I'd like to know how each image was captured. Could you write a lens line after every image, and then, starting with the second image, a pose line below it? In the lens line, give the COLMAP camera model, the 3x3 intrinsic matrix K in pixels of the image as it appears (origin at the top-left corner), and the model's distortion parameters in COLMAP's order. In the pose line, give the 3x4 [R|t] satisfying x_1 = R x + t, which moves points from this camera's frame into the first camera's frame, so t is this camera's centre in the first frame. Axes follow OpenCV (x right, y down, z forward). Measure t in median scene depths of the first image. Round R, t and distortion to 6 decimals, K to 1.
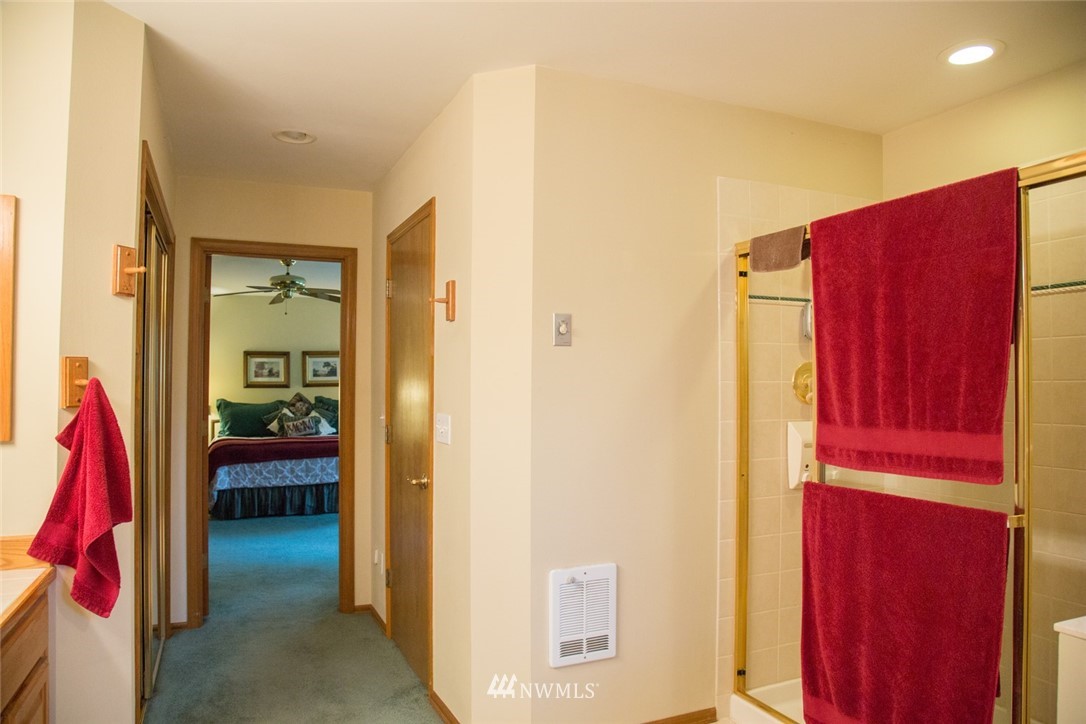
lens RADIAL K [[735.6, 0, 552.5], [0, 735.6, 368.5], [0, 0, 1]] dist [-0.127263, 0.077029]
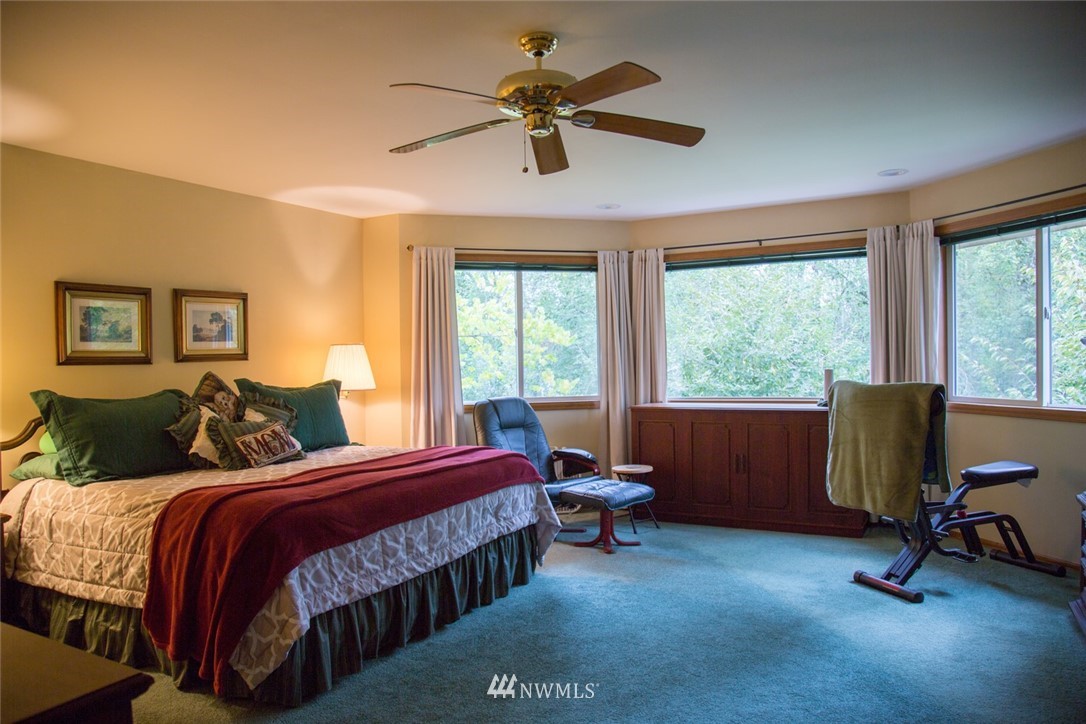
lens RADIAL K [[735.6, 0, 552.5], [0, 735.6, 368.5], [0, 0, 1]] dist [-0.127263, 0.077029]
pose [[0.806455, -0.017925, 0.591023, -0.441353], [0.002501, 0.999635, 0.026905, 0.018280], [-0.591290, -0.020219, 0.806206, 0.479796]]
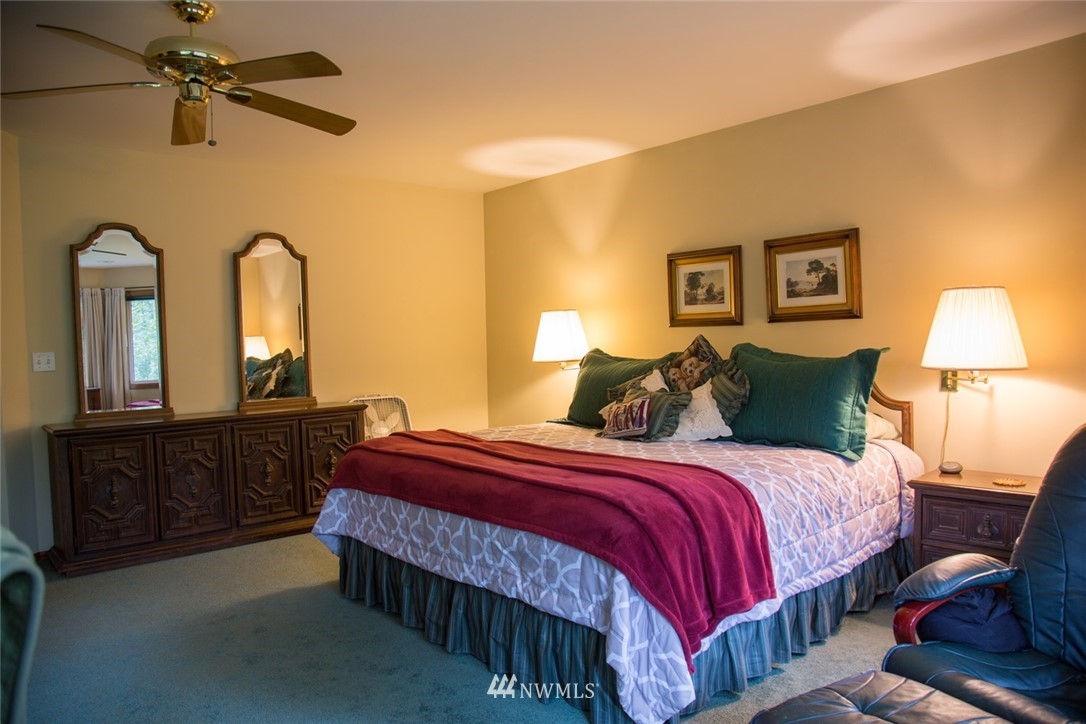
lens RADIAL K [[735.6, 0, 552.5], [0, 735.6, 368.5], [0, 0, 1]] dist [-0.127263, 0.077029]
pose [[0.277576, 0.037383, -0.959976, 0.048653], [0.043140, 0.997750, 0.051328, 0.026348], [0.959735, -0.055661, 0.275339, 0.780946]]
